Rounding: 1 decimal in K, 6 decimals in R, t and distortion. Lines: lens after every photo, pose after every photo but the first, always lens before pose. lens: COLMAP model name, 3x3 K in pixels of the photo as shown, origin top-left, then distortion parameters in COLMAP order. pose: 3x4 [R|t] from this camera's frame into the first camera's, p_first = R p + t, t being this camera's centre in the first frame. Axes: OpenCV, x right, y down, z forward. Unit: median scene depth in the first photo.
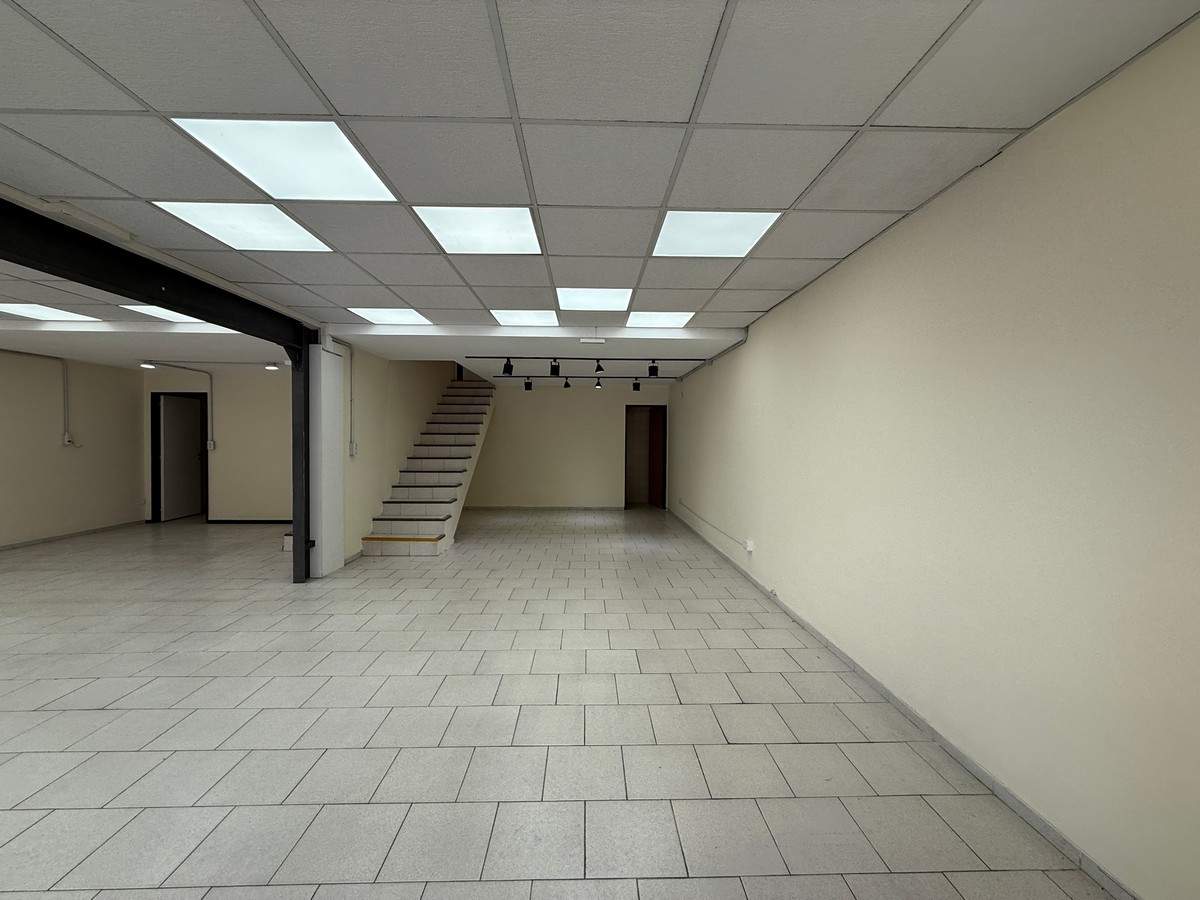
lens RADIAL K [[478.1, 0, 598.3], [0, 478.1, 447.3], [0, 0, 1]] dist [-0.000038, 0.000108]
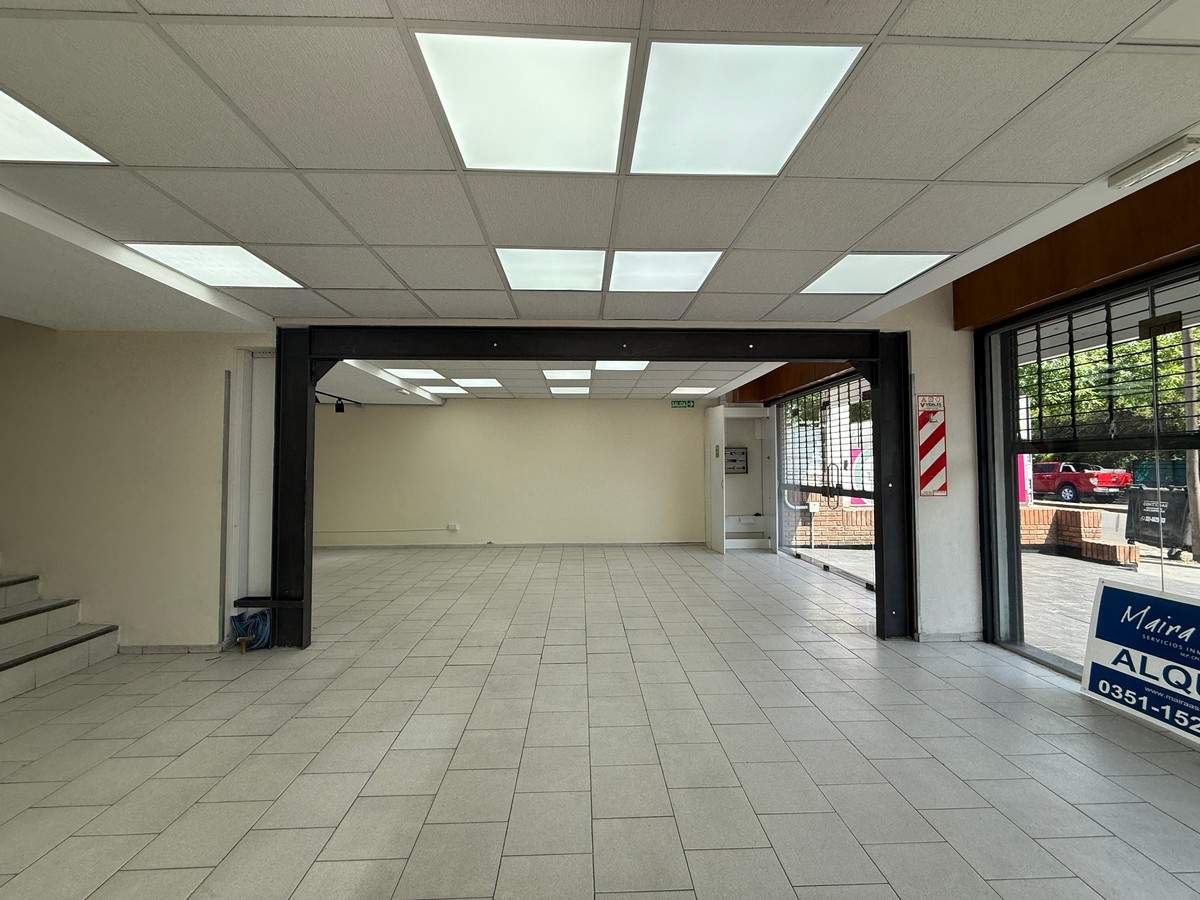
lens RADIAL K [[478.1, 0, 598.3], [0, 478.1, 447.3], [0, 0, 1]] dist [-0.000038, 0.000108]
pose [[-0.012367, 0.031210, 0.999436, -1.401210], [0.019493, 0.999330, -0.030966, -0.017153], [-0.999734, 0.019099, -0.012967, 0.497156]]
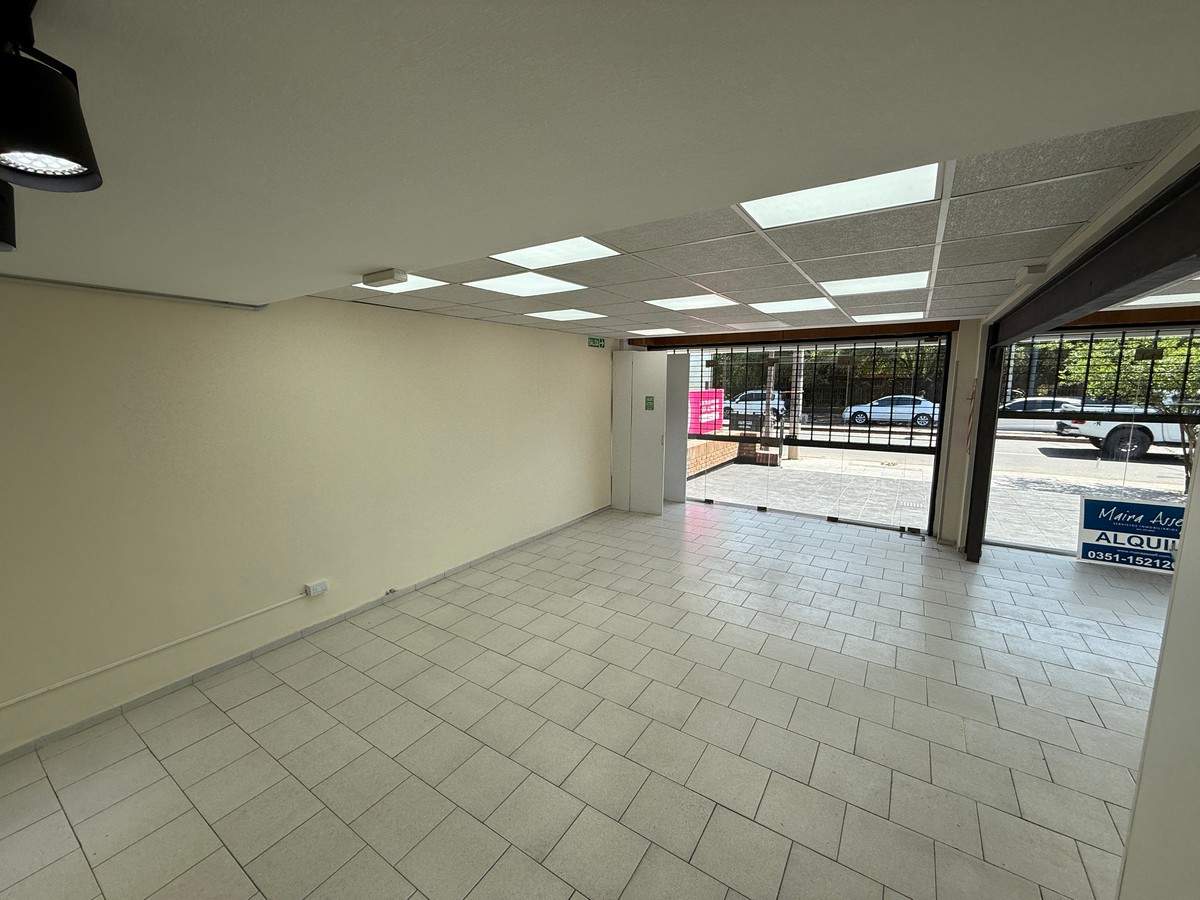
lens RADIAL K [[478.1, 0, 598.3], [0, 478.1, 447.3], [0, 0, 1]] dist [-0.000038, 0.000108]
pose [[-0.821763, -0.081428, 0.563981, -0.478358], [0.007740, 0.988051, 0.153933, -0.135971], [-0.569776, 0.130862, -0.811314, 1.333252]]
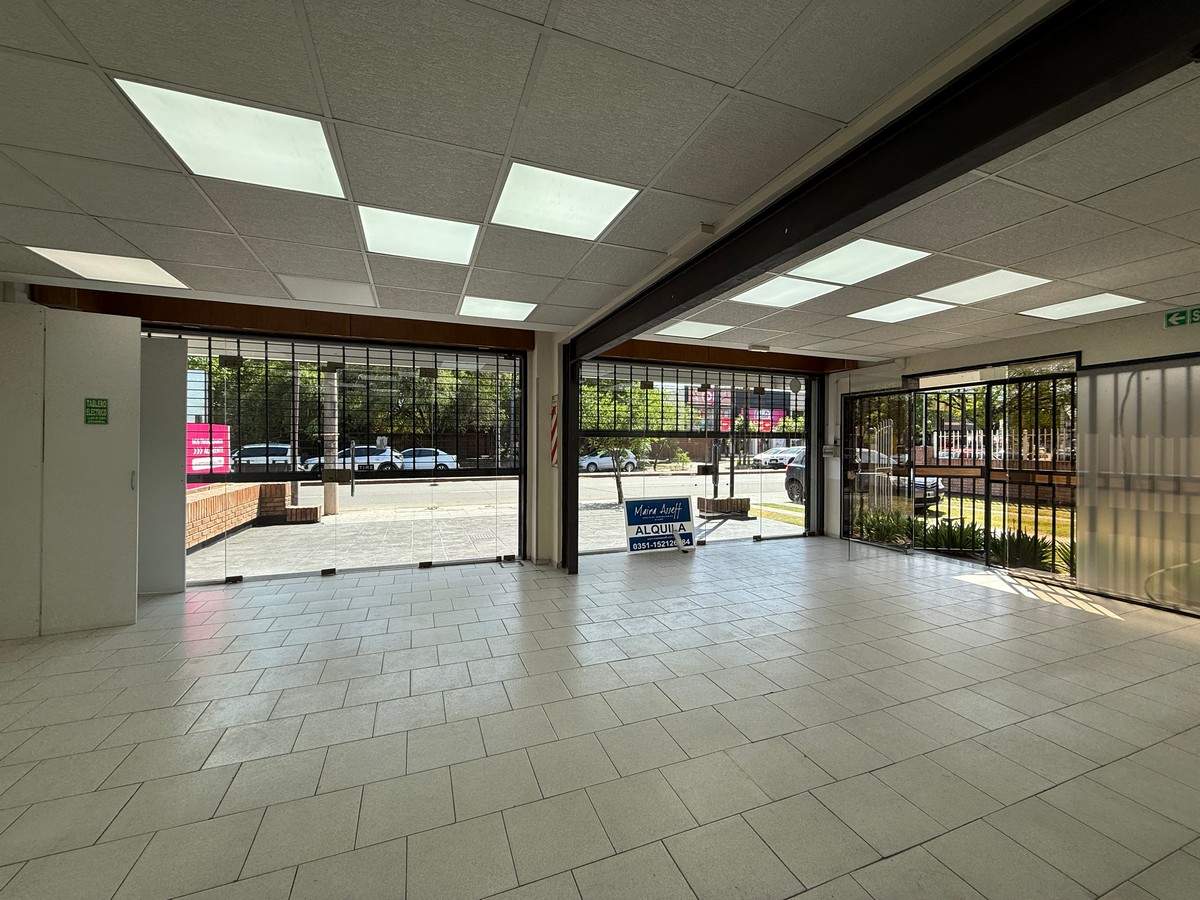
lens RADIAL K [[478.1, 0, 598.3], [0, 478.1, 447.3], [0, 0, 1]] dist [-0.000038, 0.000108]
pose [[-0.941515, -0.007135, -0.336895, -0.273897], [-0.014981, 0.999674, 0.020694, -0.016674], [0.336638, 0.024531, -0.941315, 1.035033]]
